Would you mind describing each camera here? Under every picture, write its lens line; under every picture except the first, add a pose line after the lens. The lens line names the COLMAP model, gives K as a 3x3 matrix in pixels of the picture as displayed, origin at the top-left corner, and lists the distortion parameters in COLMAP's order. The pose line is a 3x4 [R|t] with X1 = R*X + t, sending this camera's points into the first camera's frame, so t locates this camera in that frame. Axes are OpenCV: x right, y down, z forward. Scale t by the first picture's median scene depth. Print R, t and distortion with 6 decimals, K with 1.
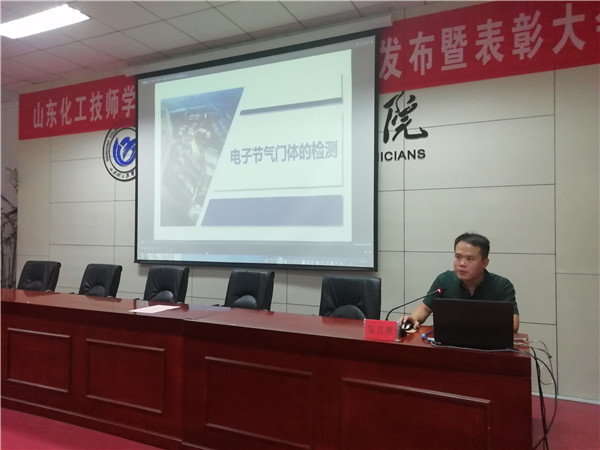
lens RADIAL K [[448.6, 0, 301.2], [0, 448.6, 229.5], [0, 0, 1]] dist [-0.002733, 0.016491]
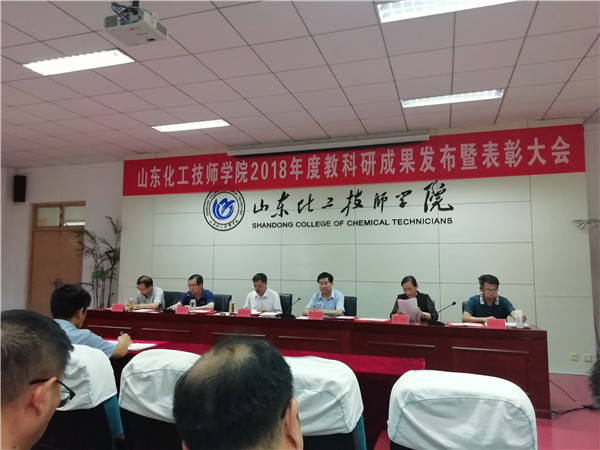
lens RADIAL K [[448.6, 0, 297.9], [0, 448.6, 223.9], [0, 0, 1]] dist [-0.002733, 0.016491]
pose [[0.993589, 0.012977, 0.112308, -0.433776], [-0.003756, 0.996631, -0.081933, -0.025250], [-0.112993, 0.080985, 0.990290, -0.495792]]
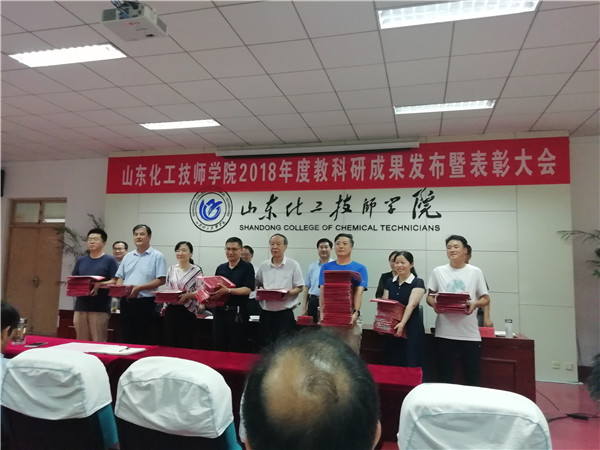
lens RADIAL K [[448.6, 0, 298.5], [0, 448.6, 224.1], [0, 0, 1]] dist [-0.002733, 0.016491]
pose [[0.987016, 0.039650, 0.155649, -0.459520], [-0.026188, 0.995811, -0.087602, -0.029241], [-0.158470, 0.082388, 0.983920, -0.482071]]
